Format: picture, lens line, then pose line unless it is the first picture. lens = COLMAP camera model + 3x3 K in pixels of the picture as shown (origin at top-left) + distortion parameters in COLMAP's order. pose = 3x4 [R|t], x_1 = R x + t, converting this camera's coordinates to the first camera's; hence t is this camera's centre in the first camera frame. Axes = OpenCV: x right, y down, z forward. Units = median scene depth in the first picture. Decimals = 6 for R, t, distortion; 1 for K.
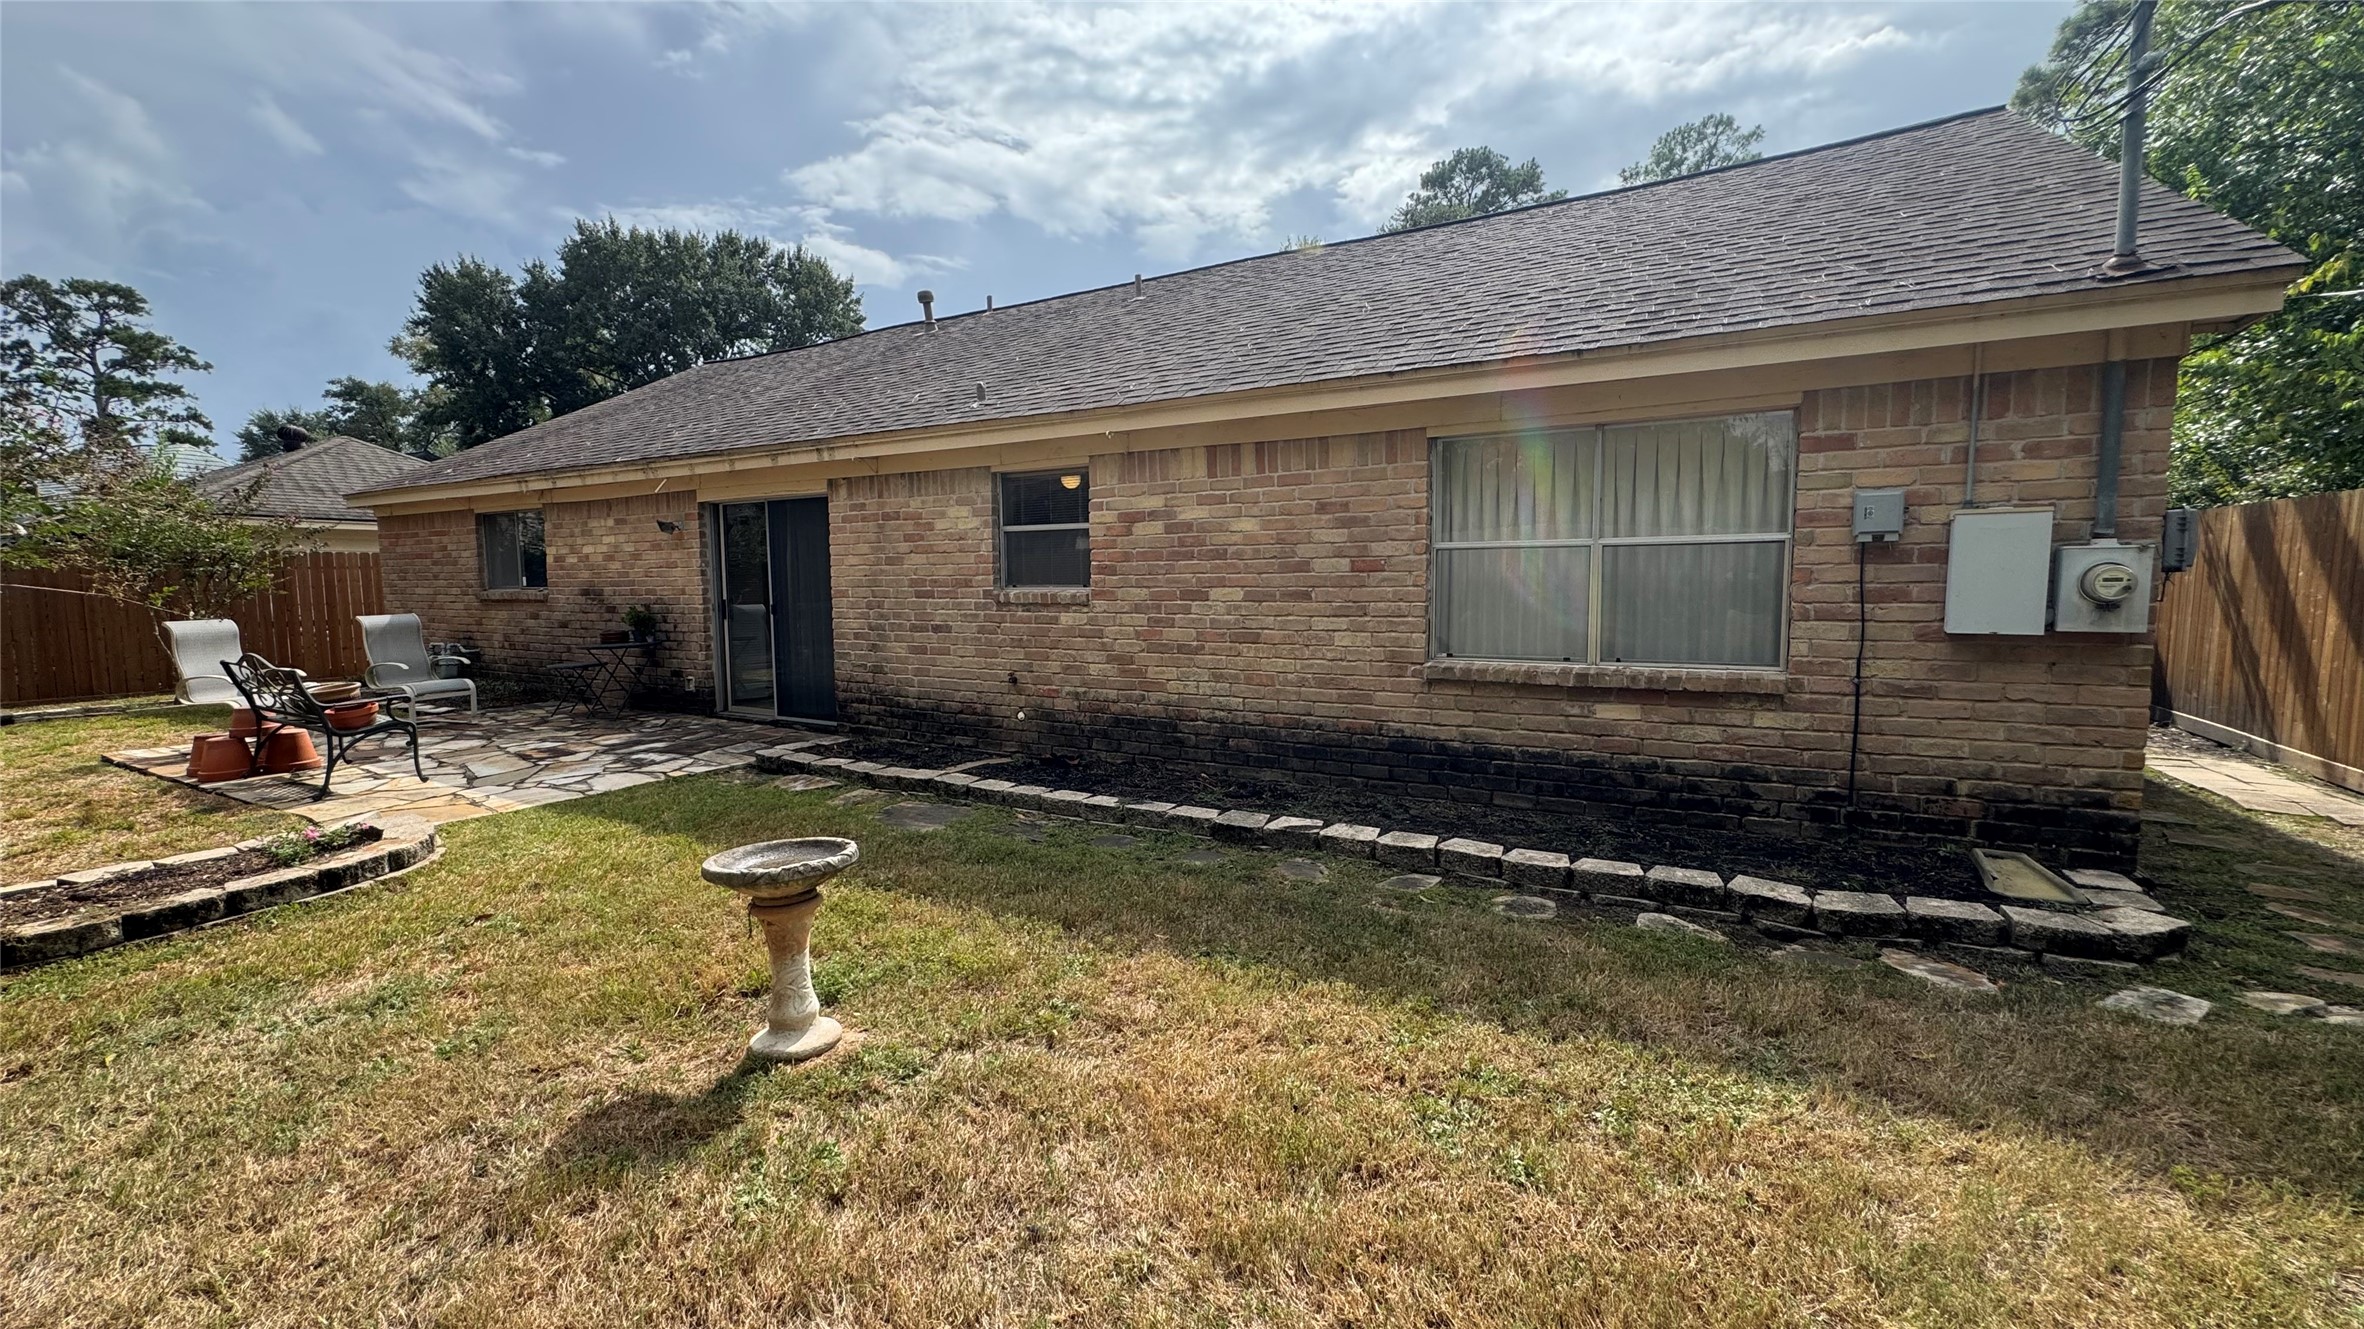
lens RADIAL K [[944.5, 0, 1177.3], [0, 944.5, 669.6], [0, 0, 1]] dist [-0.002700, 0.000277]
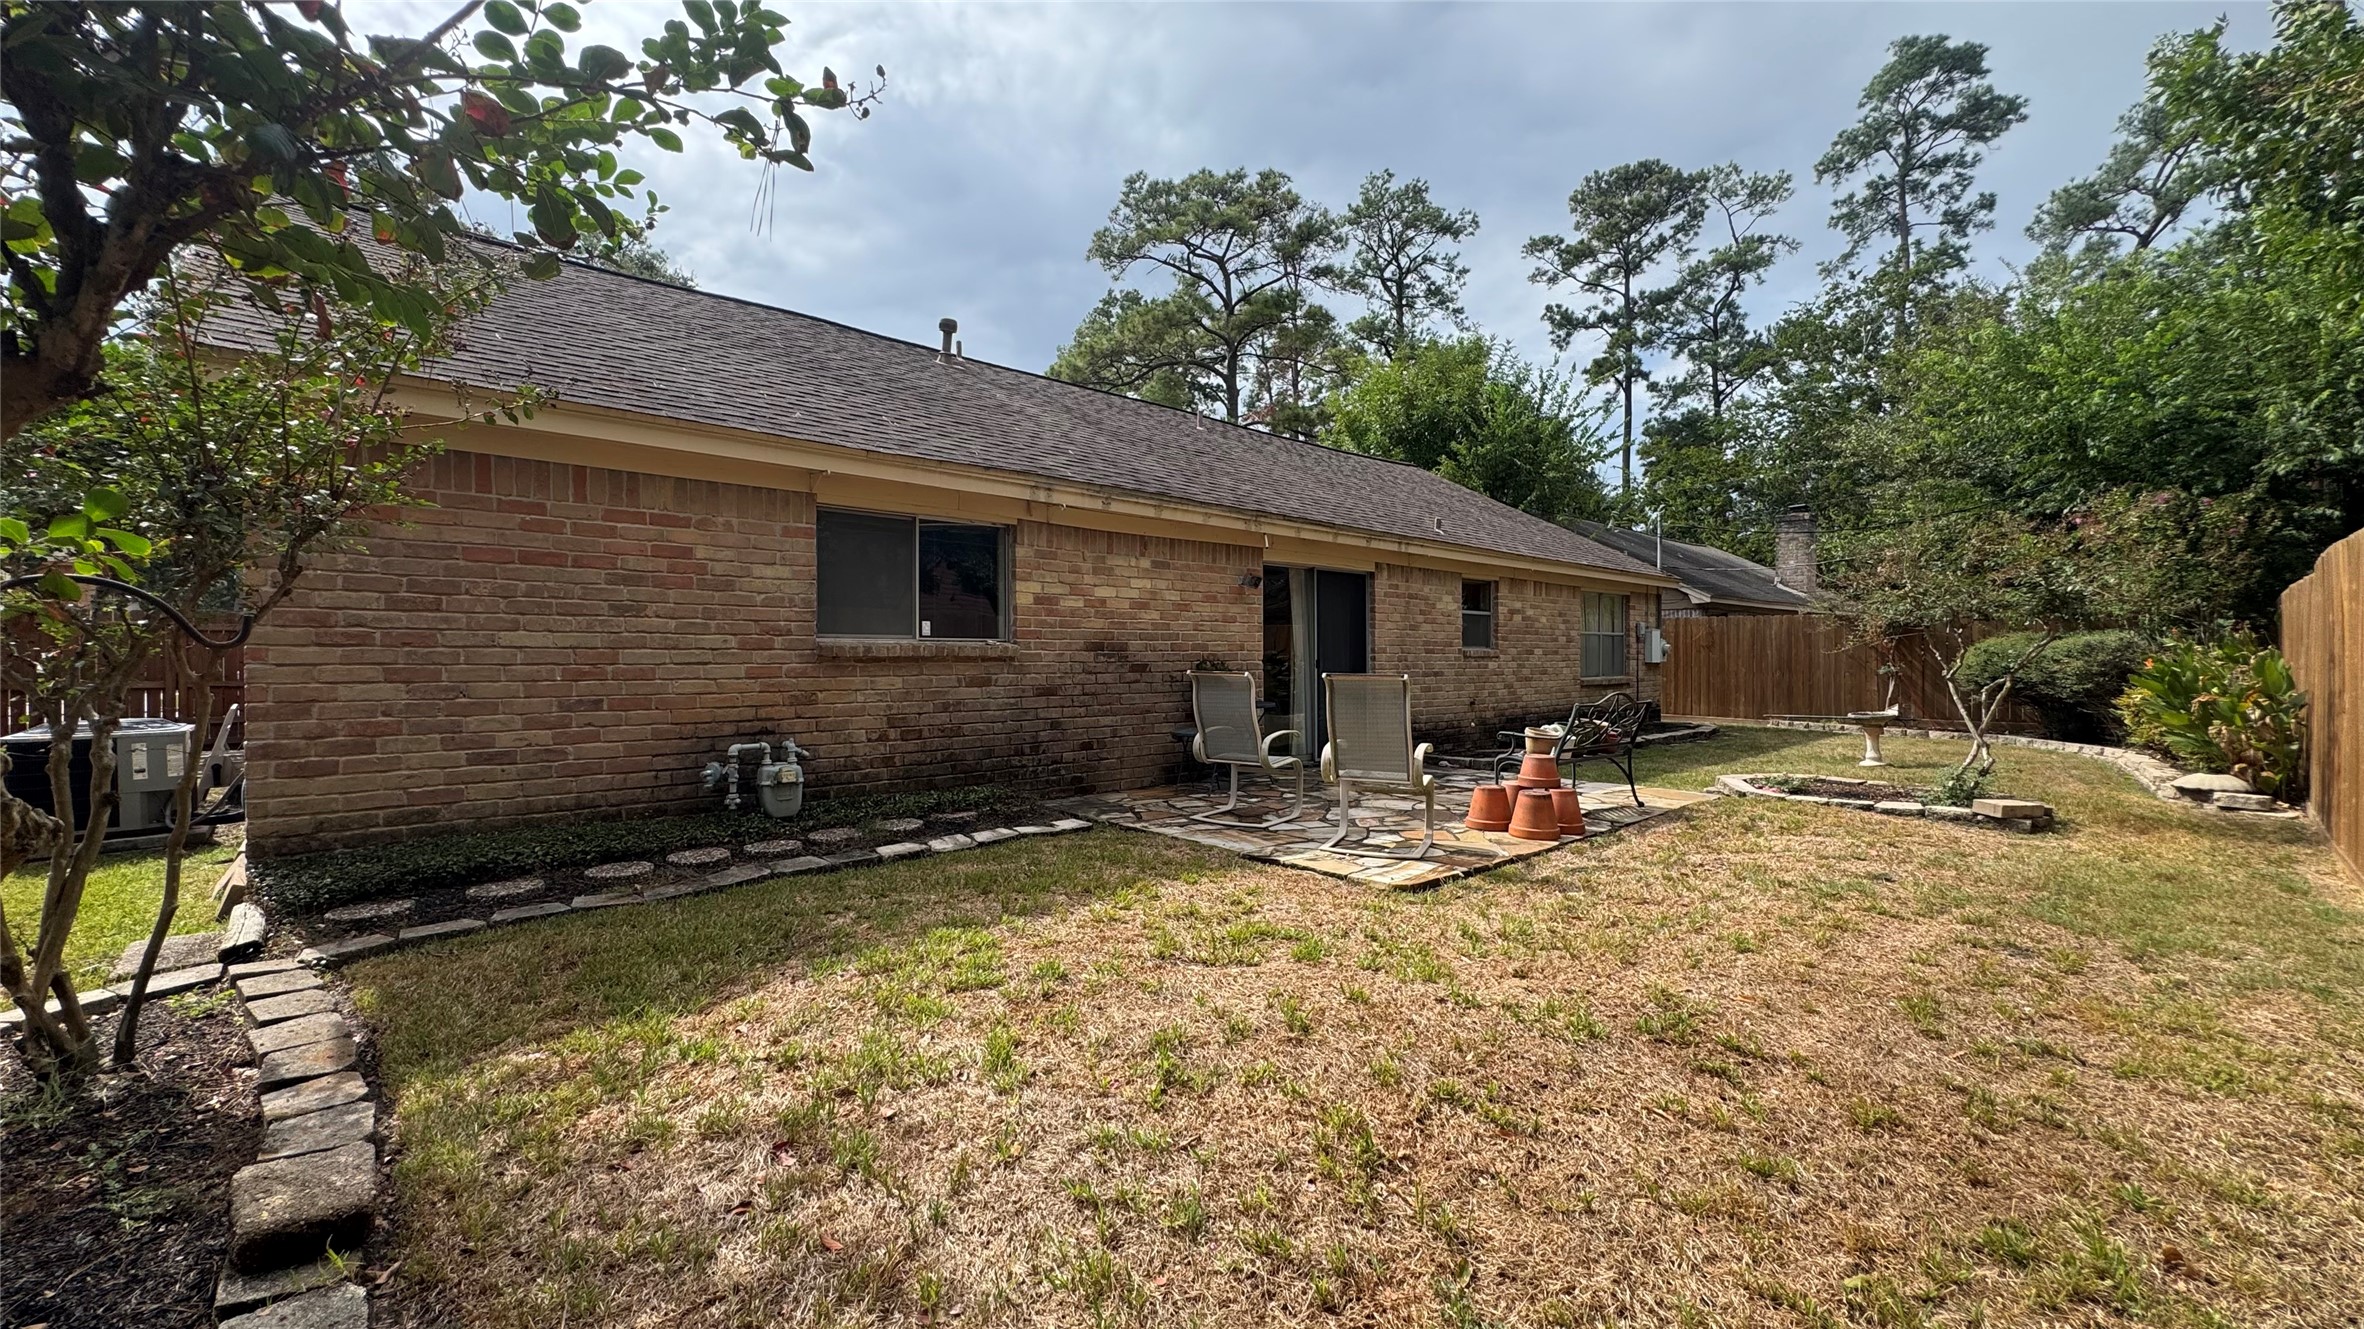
lens RADIAL K [[944.5, 0, 1175.6], [0, 944.5, 658.7], [0, 0, 1]] dist [-0.002700, 0.000277]
pose [[0.287250, -0.007108, 0.957829, -1.384740], [0.070974, 0.997382, -0.013884, -0.058676], [-0.955222, 0.071969, 0.287002, 0.740784]]
